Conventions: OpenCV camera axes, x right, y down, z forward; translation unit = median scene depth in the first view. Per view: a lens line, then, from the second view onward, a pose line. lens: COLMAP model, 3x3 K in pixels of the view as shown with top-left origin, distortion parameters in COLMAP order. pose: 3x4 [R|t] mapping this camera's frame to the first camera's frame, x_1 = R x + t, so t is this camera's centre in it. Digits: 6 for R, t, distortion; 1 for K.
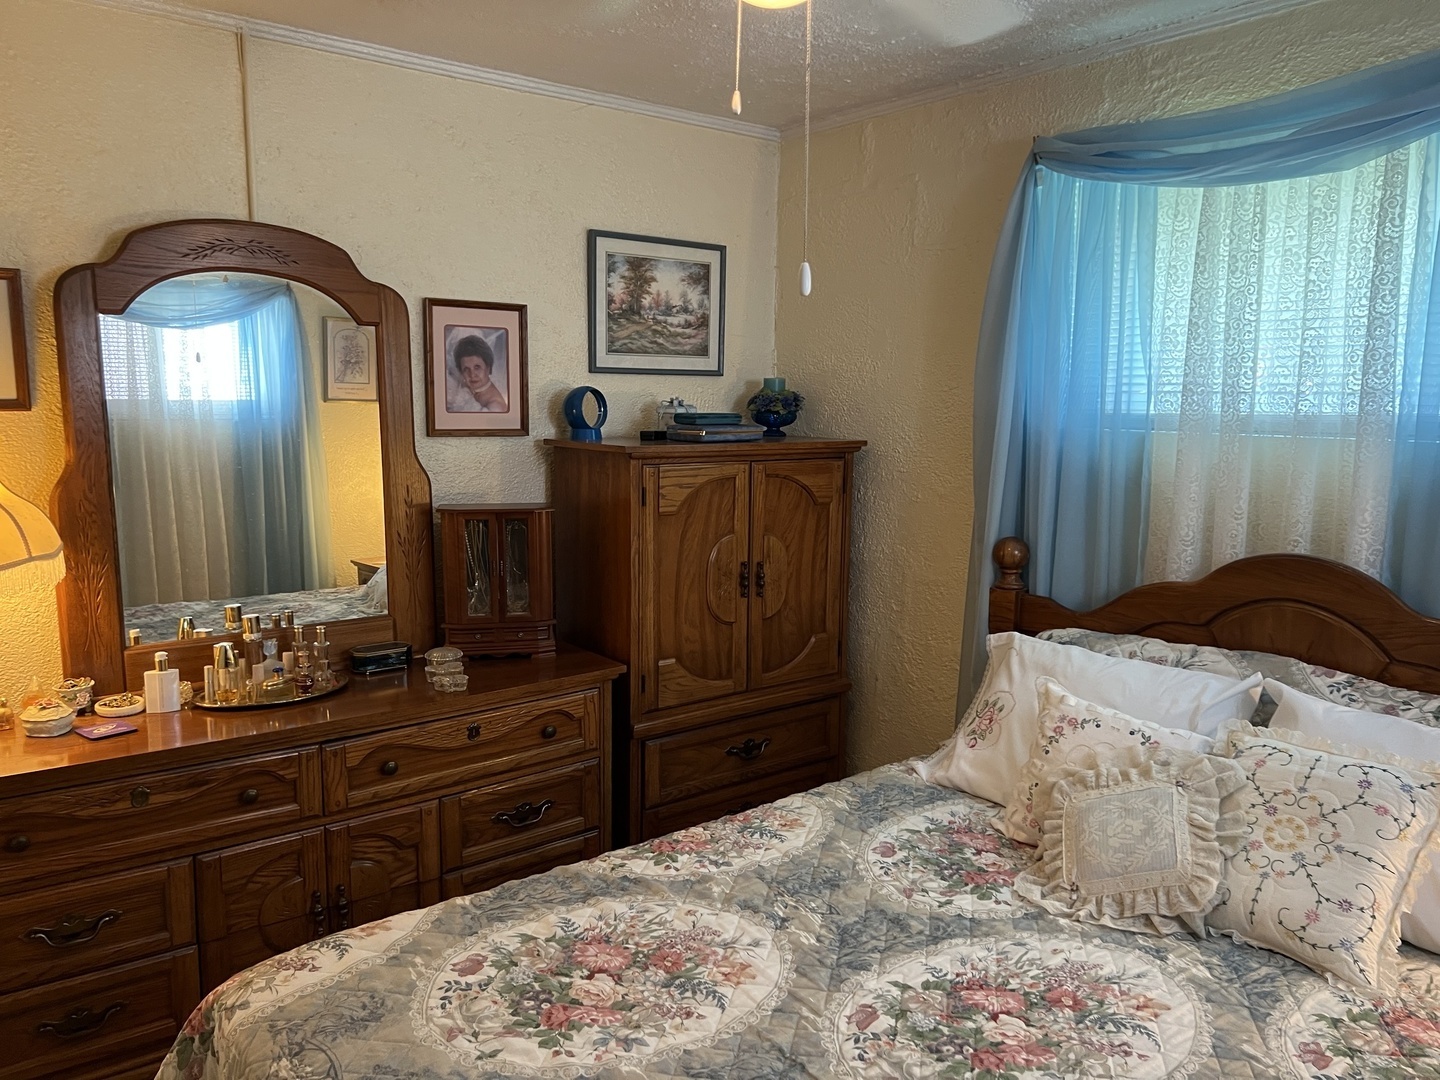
lens RADIAL K [[1075.3, 0, 716.4], [0, 1075.3, 541.0], [0, 0, 1]] dist [0.052405, -0.057436]
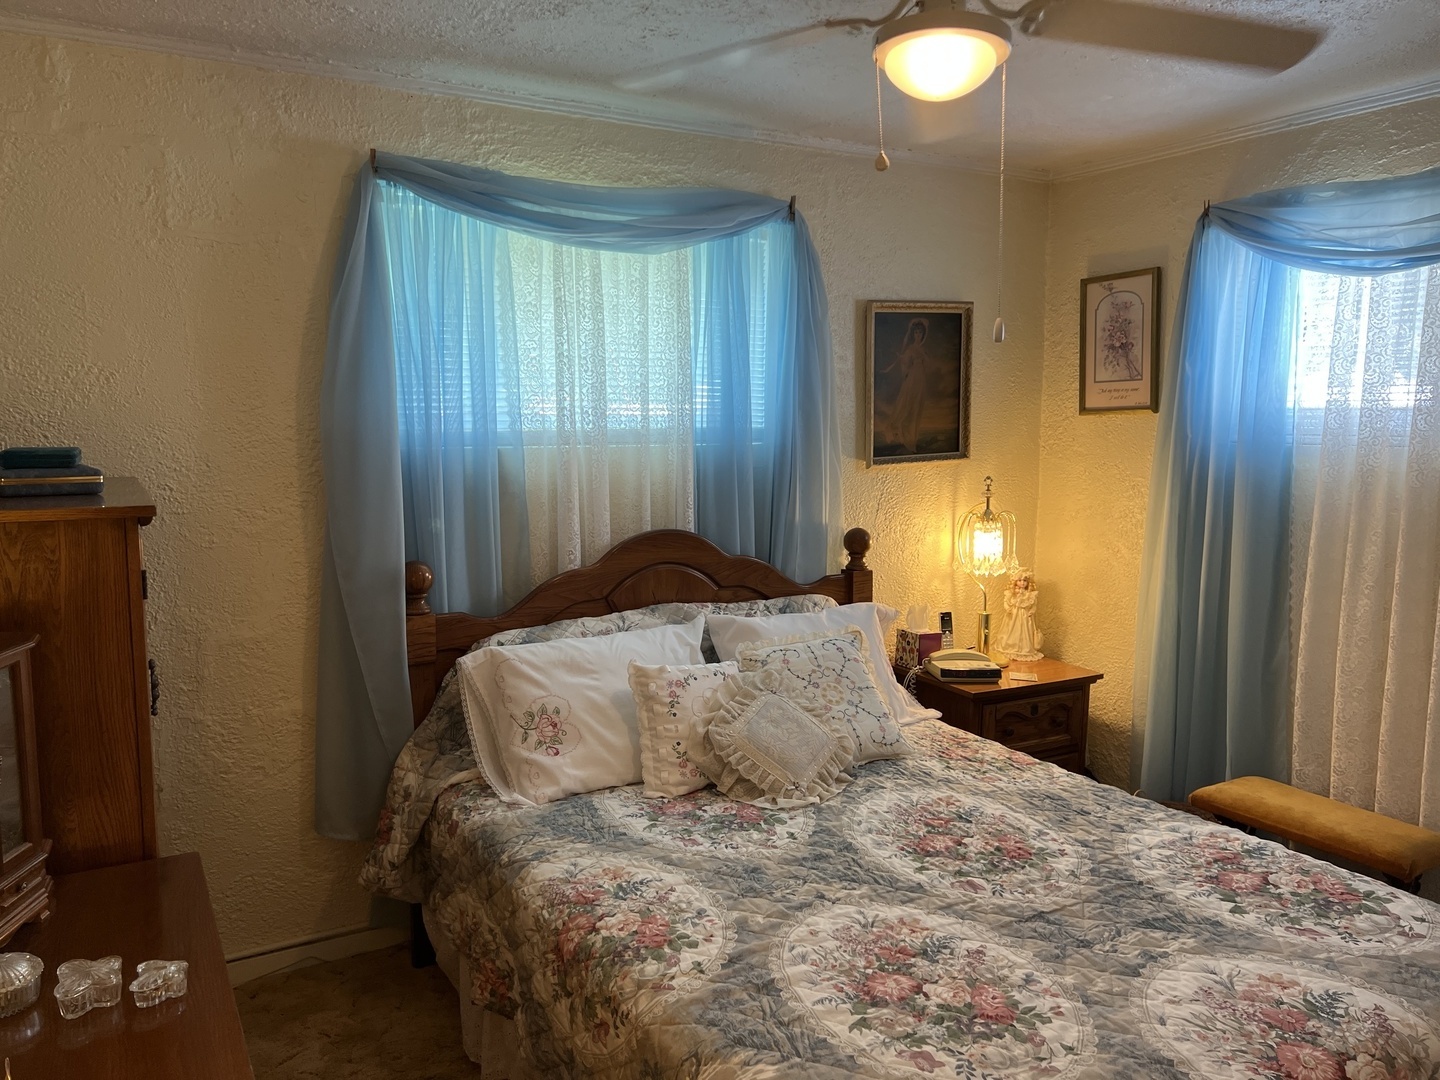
lens RADIAL K [[1075.3, 0, 716.4], [0, 1075.3, 541.0], [0, 0, 1]] dist [0.052405, -0.057436]
pose [[0.140908, -0.134143, 0.980893, -0.857800], [0.134006, 0.984244, 0.115351, -0.130719], [-0.980911, 0.115191, 0.156664, 0.769050]]
